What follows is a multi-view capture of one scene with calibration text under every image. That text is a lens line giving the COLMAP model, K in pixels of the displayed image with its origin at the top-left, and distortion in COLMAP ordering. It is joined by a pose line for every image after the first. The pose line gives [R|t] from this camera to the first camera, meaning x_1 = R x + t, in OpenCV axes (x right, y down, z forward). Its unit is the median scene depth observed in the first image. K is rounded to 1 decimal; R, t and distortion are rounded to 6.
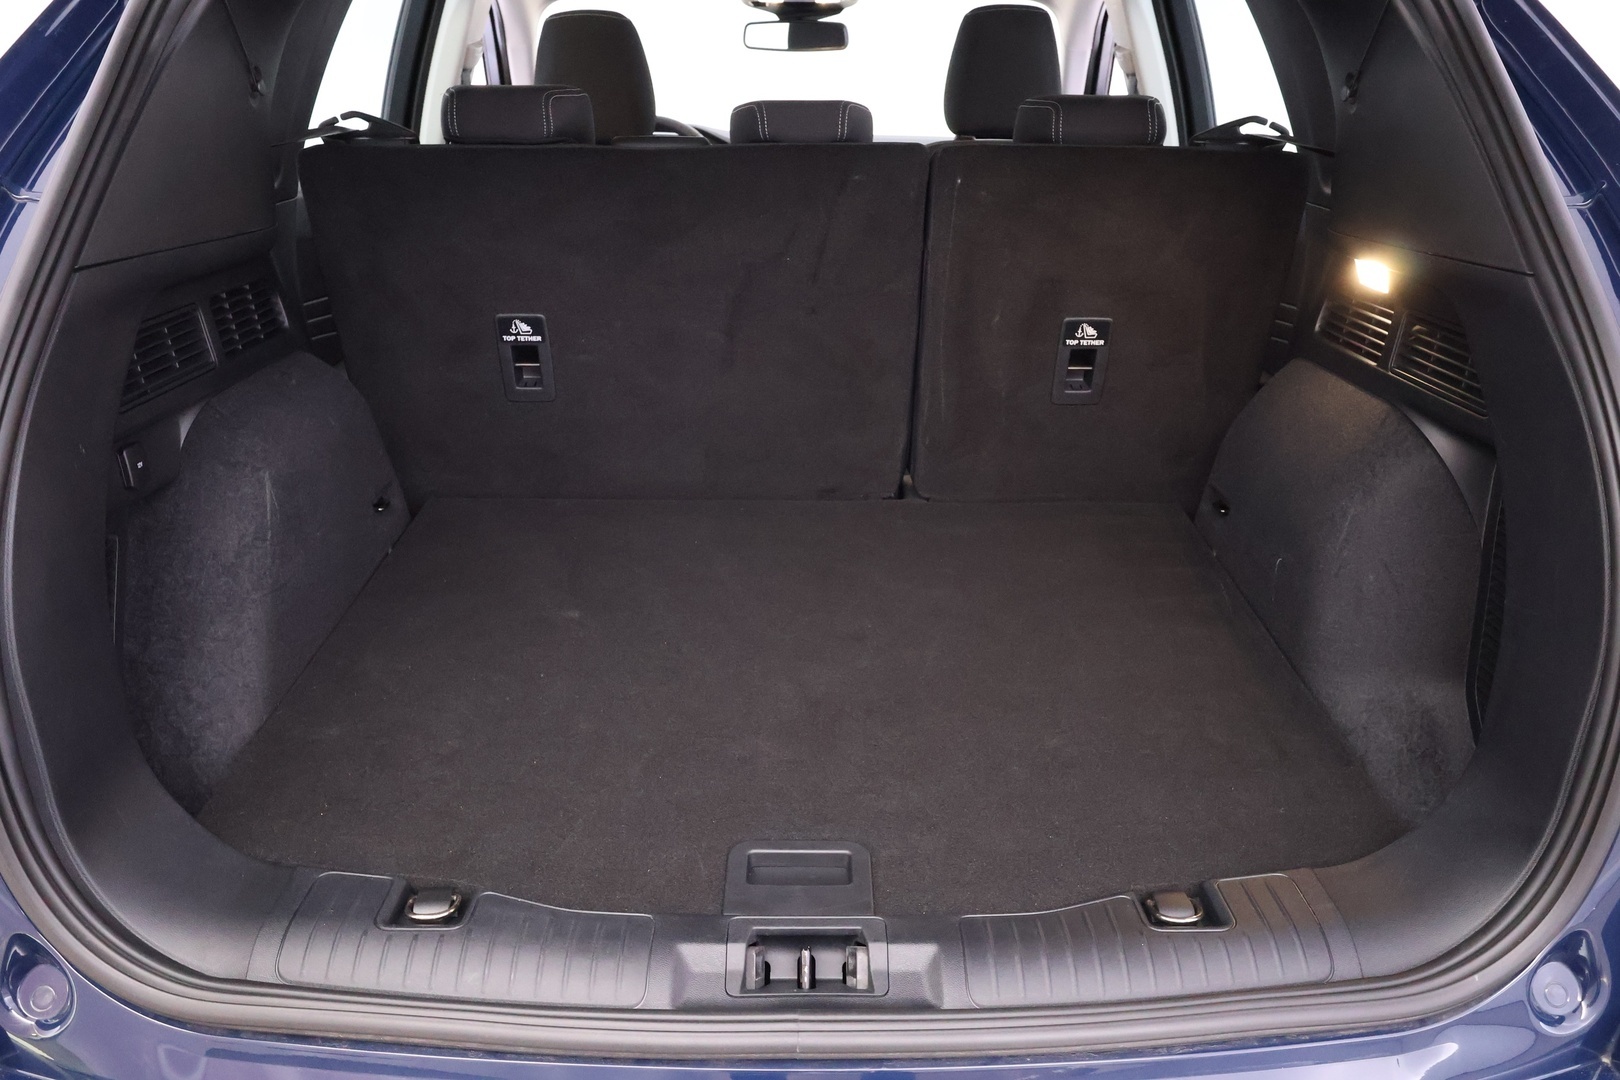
lens RADIAL K [[1268.6, 0, 809.6], [0, 1268.6, 538.6], [0, 0, 1]] dist [-0.000085, -0.004921]
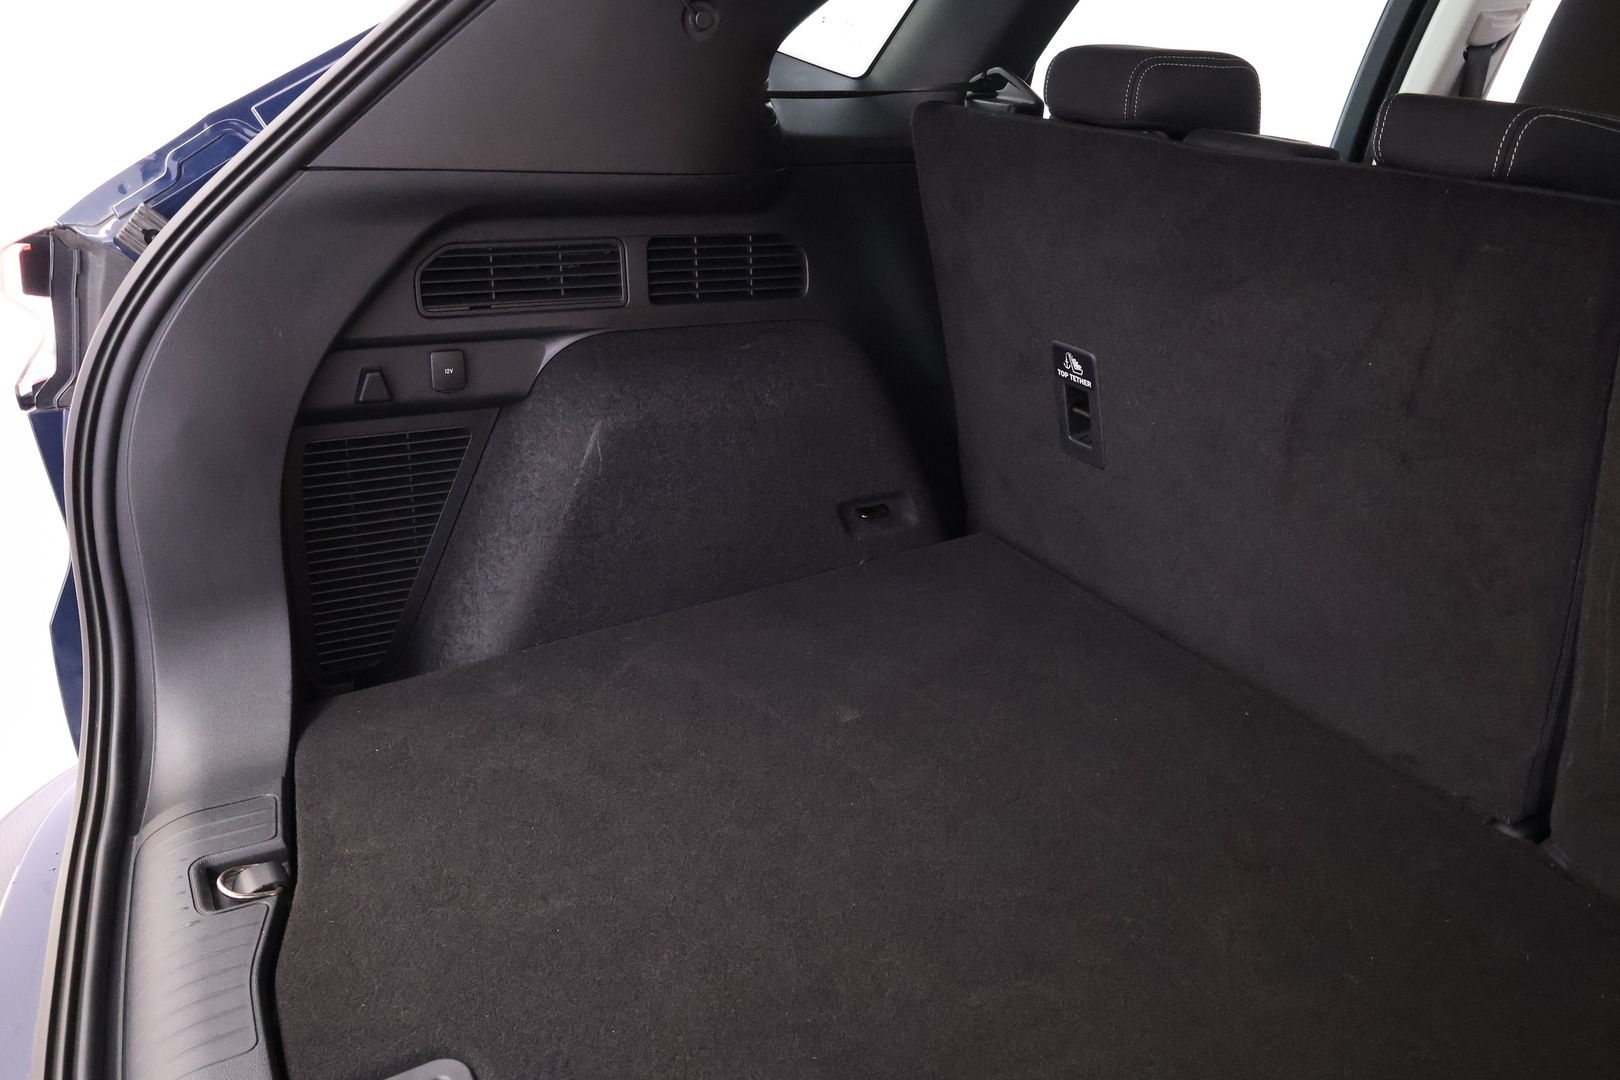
lens RADIAL K [[1268.6, 0, 809.8], [0, 1268.6, 542.2], [0, 0, 1]] dist [-0.000085, -0.004921]
pose [[0.510214, 0.358021, -0.781986, 0.330814], [-0.351032, 0.916742, 0.190683, -0.157972], [0.785148, 0.177213, 0.593412, 0.437938]]
